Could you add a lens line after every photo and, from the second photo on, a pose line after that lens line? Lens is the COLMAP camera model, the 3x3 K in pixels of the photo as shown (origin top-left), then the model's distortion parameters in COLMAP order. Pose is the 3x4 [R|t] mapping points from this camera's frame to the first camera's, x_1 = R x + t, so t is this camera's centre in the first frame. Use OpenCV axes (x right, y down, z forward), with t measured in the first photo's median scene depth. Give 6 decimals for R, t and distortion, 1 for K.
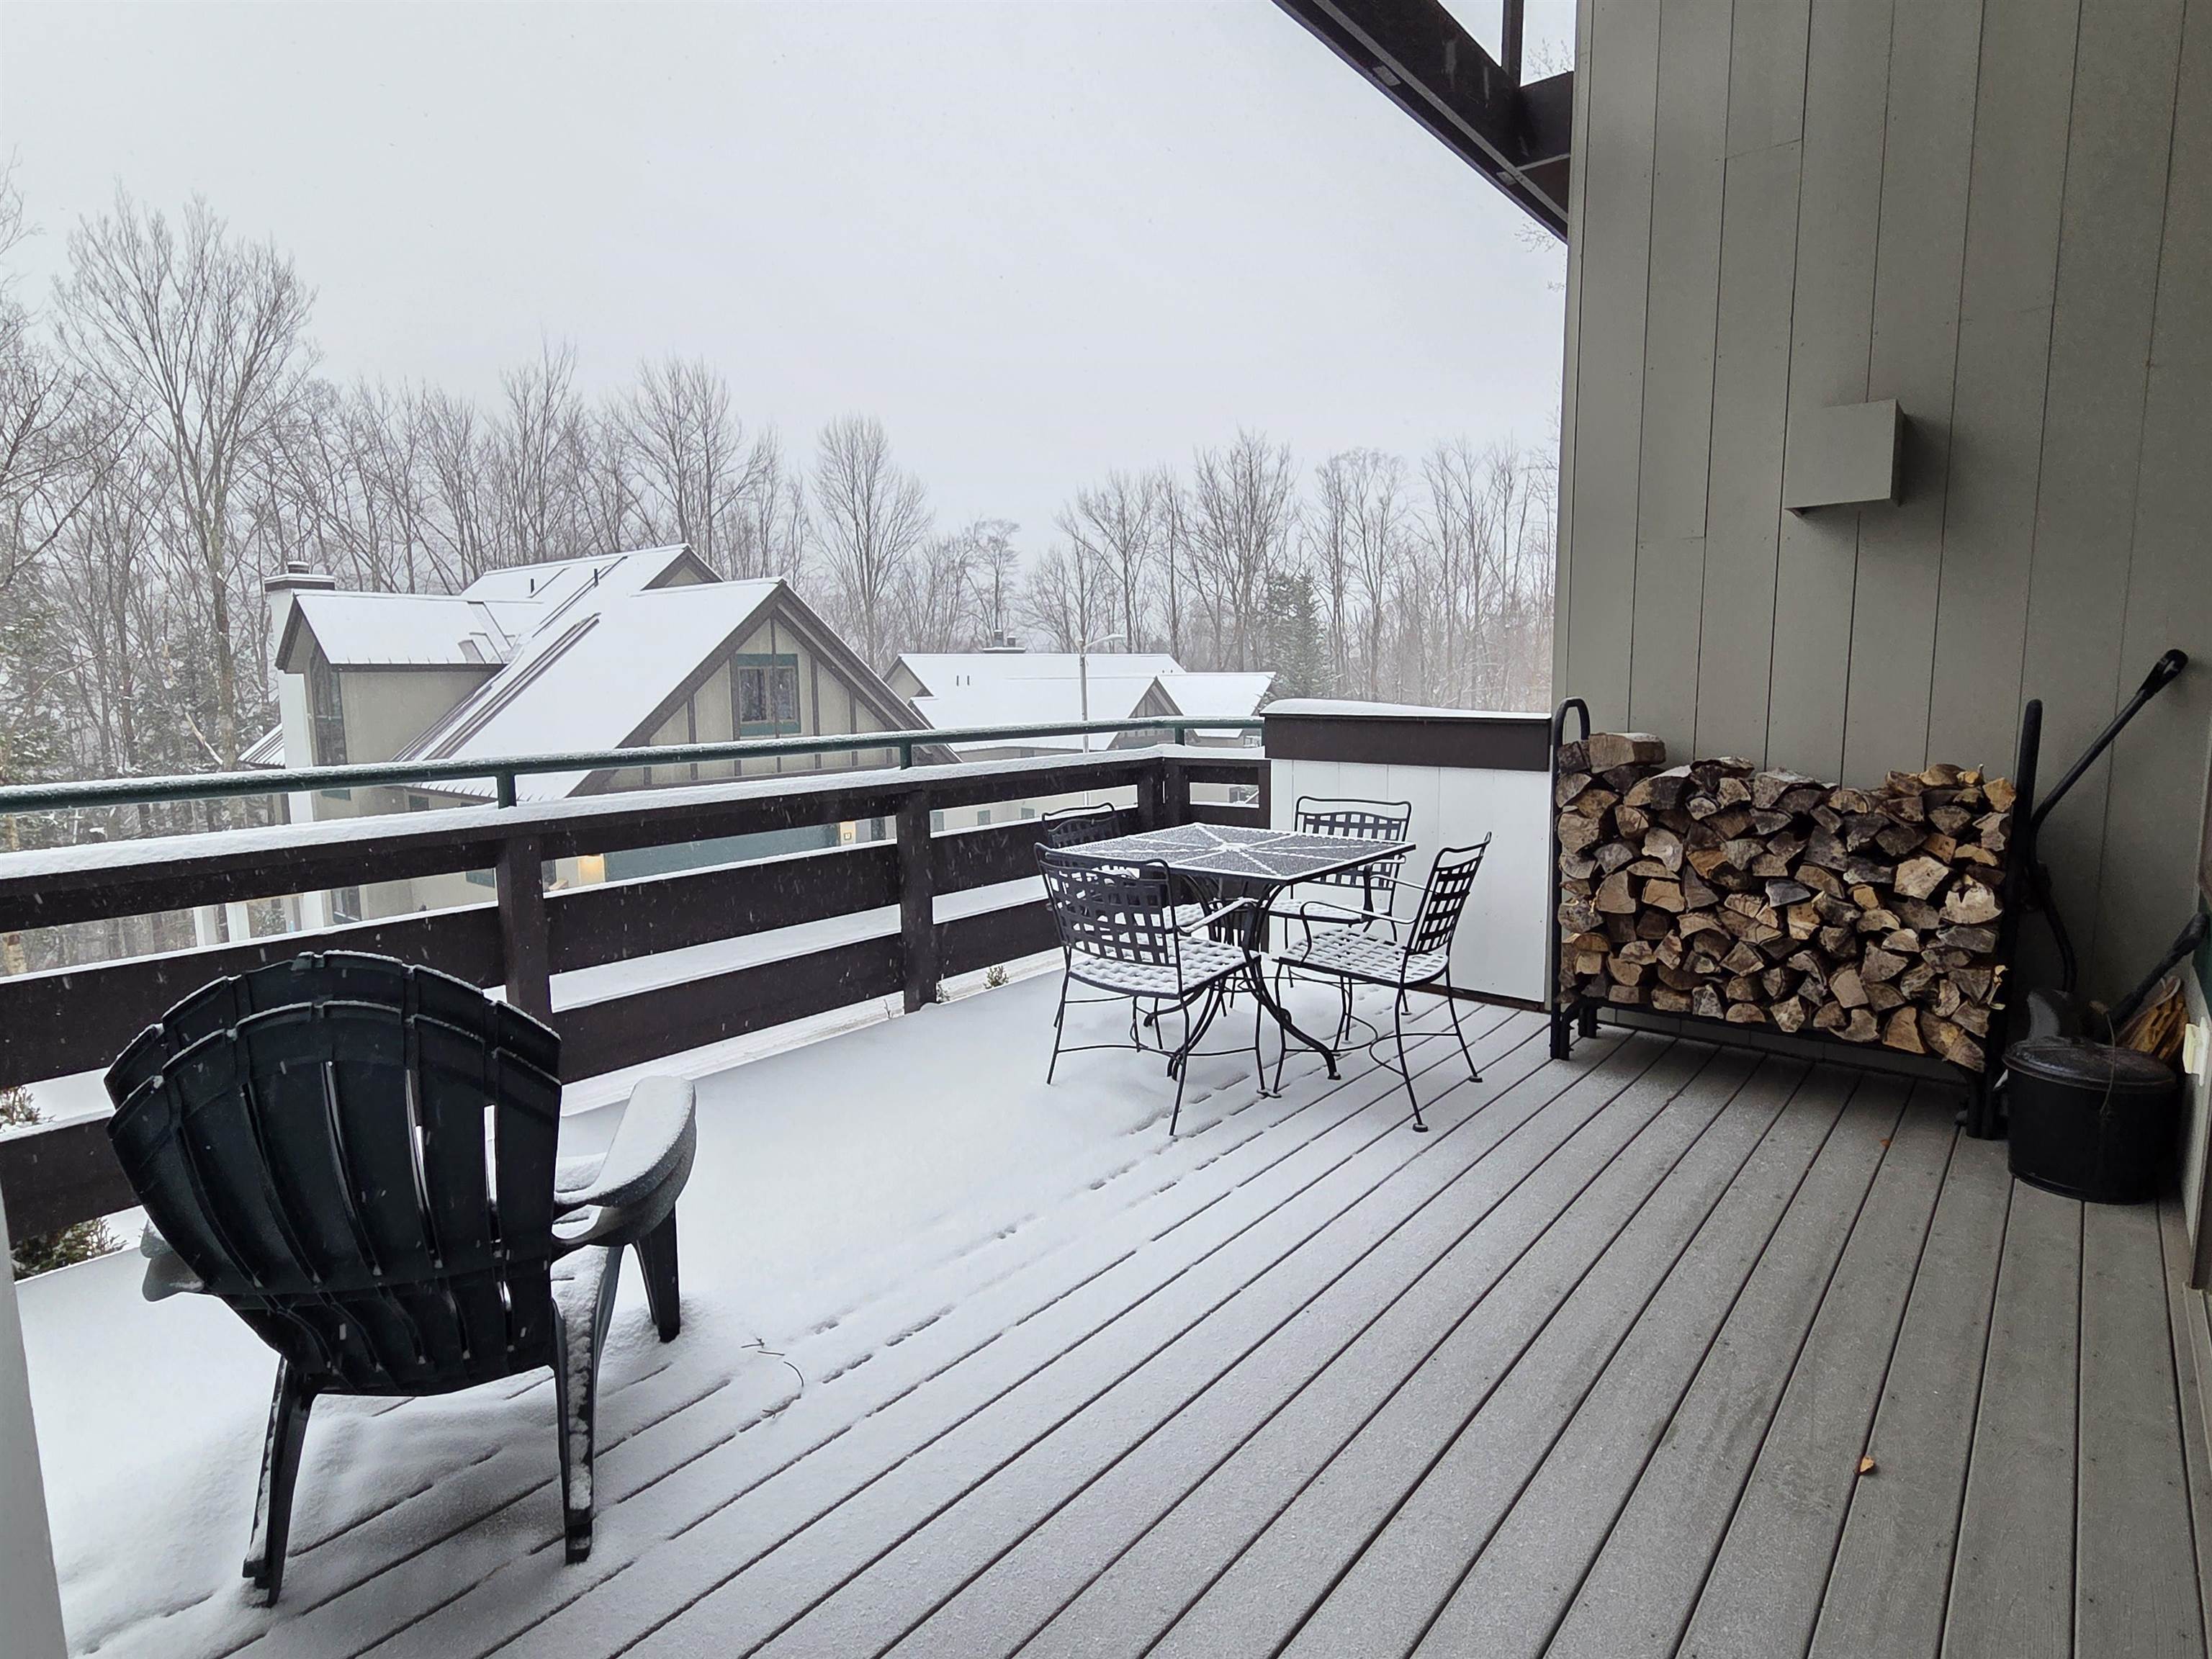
lens RADIAL K [[1195.8, 0, 1100.6], [0, 1195.8, 819.2], [0, 0, 1]] dist [0.001520, 0.001616]
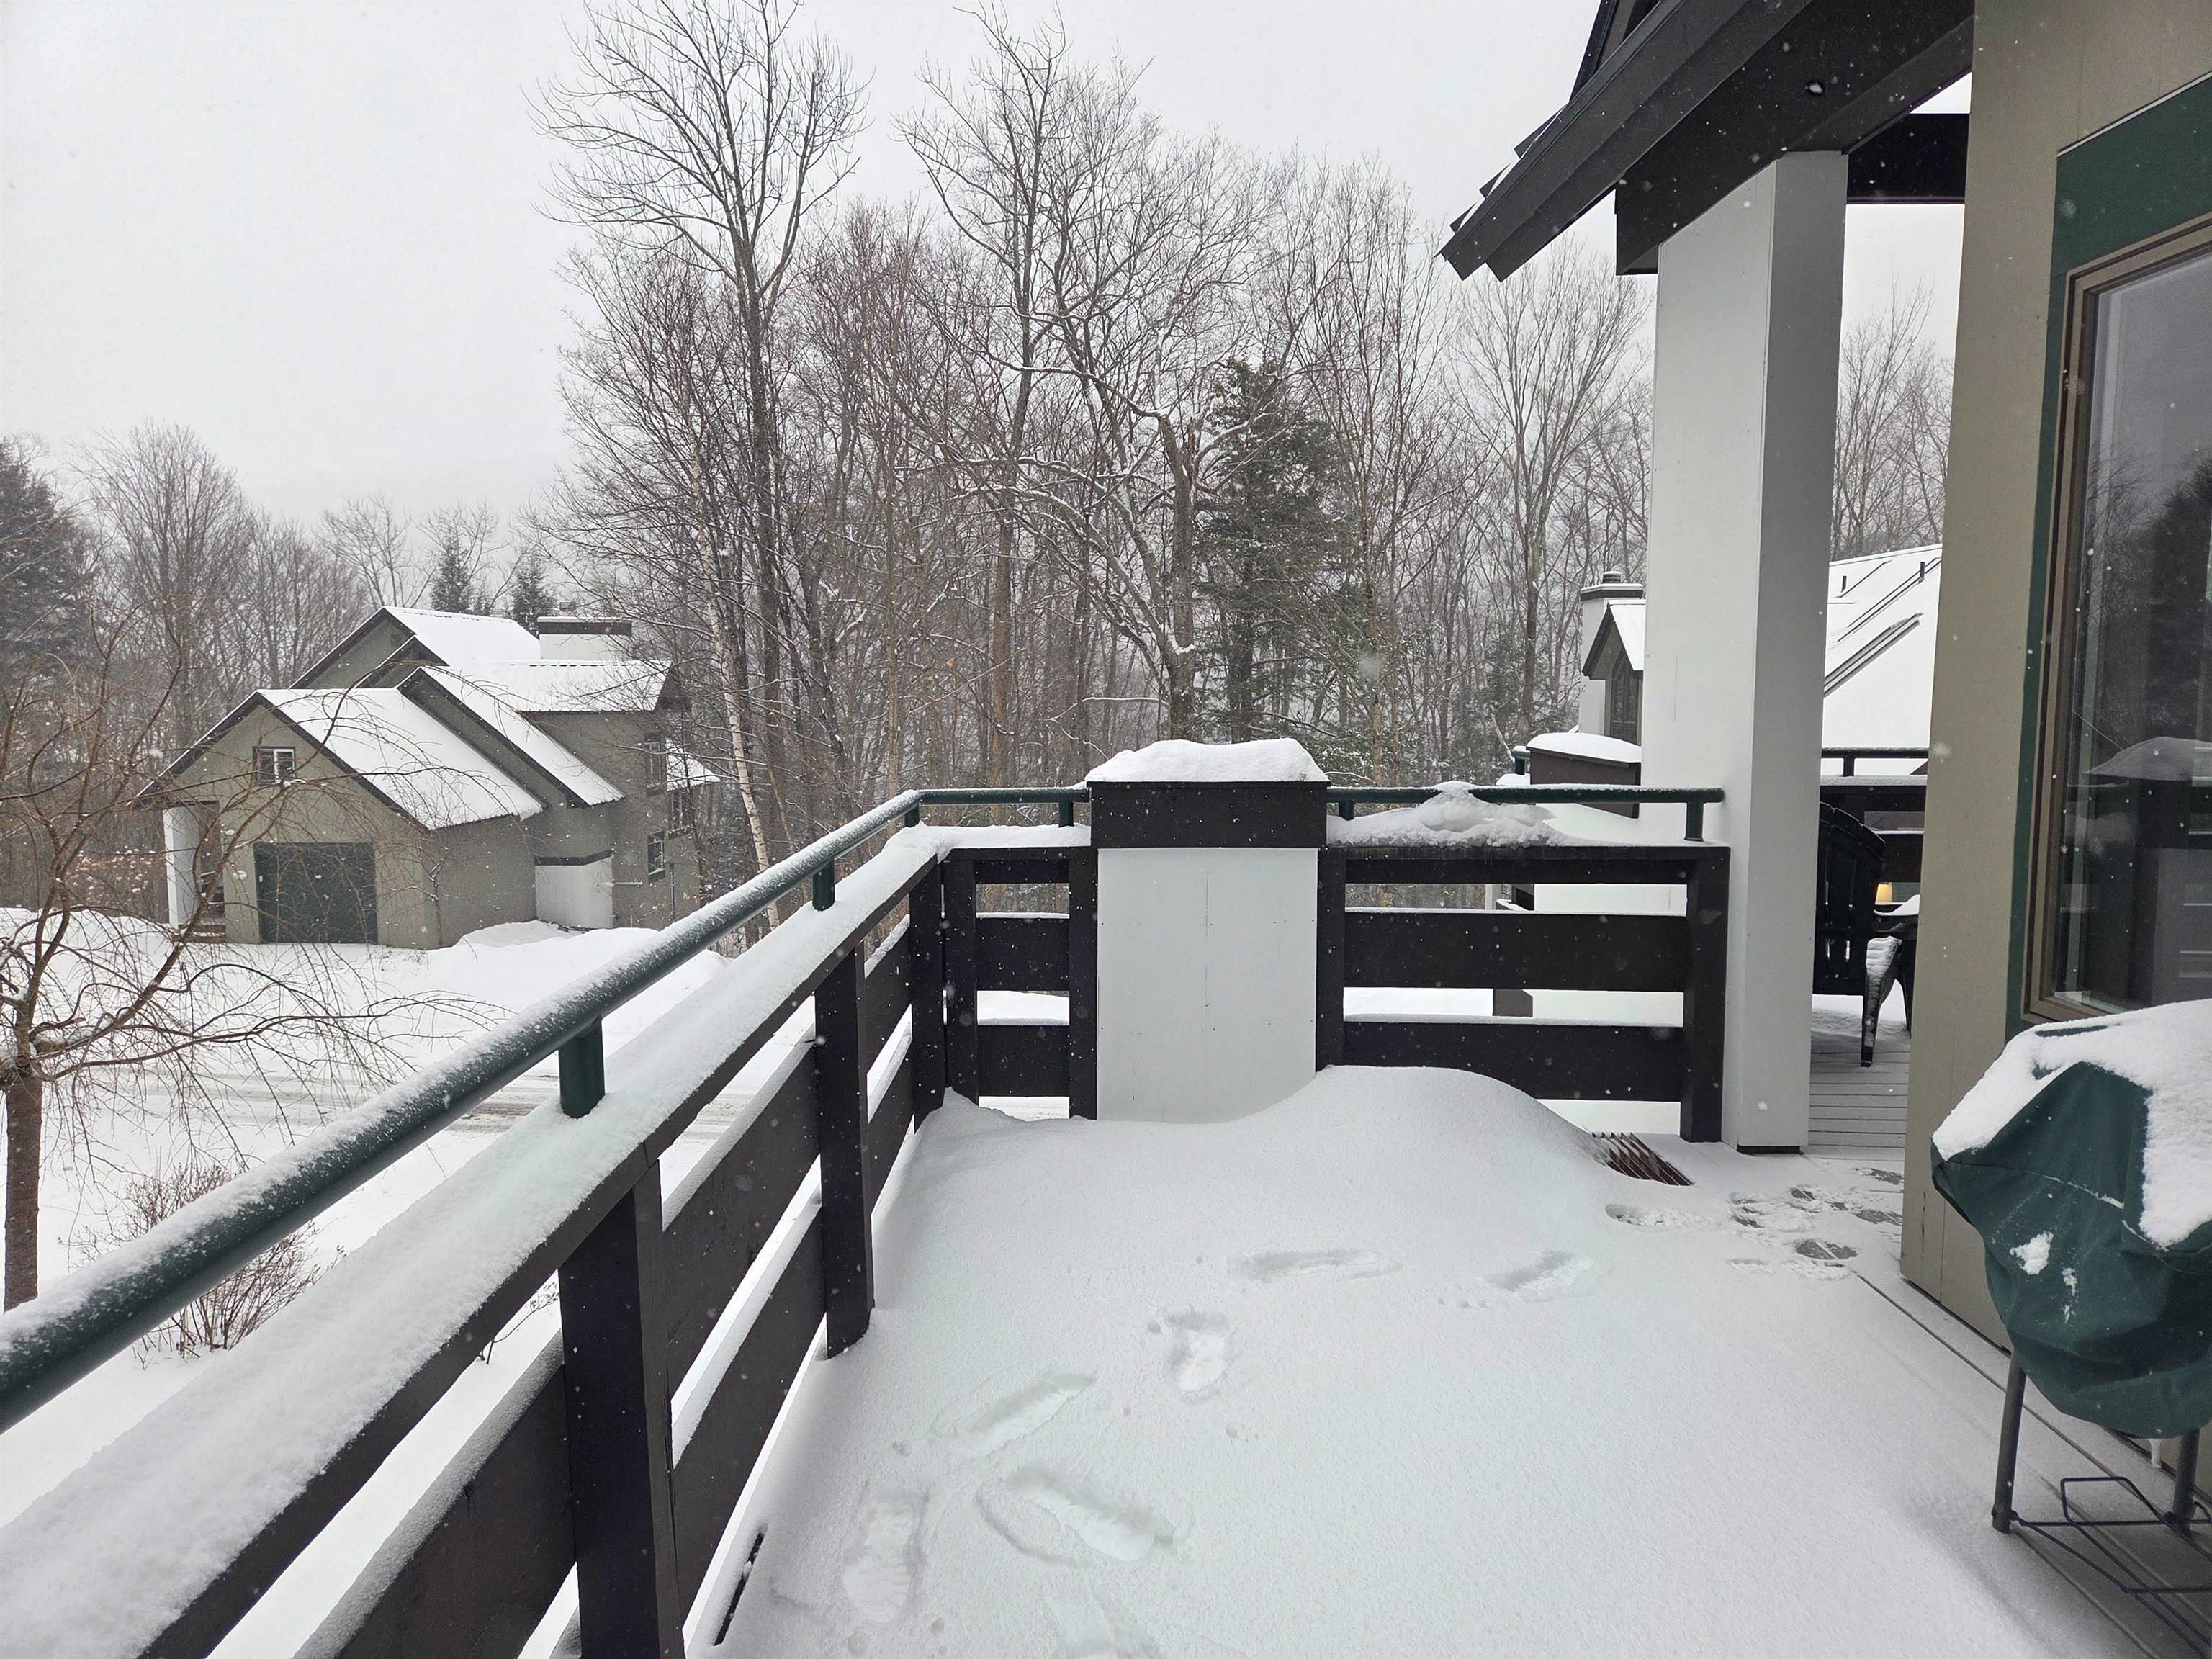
lens RADIAL K [[1461.1, 0, 1096.7], [0, 1461.1, 842.4], [0, 0, 1]] dist [0.095115, -0.066990]
pose [[0.629682, 0.093711, -0.771180, 0.046903], [-0.100438, 0.994186, 0.038801, 0.010704], [0.770333, 0.053024, 0.635433, -0.115254]]
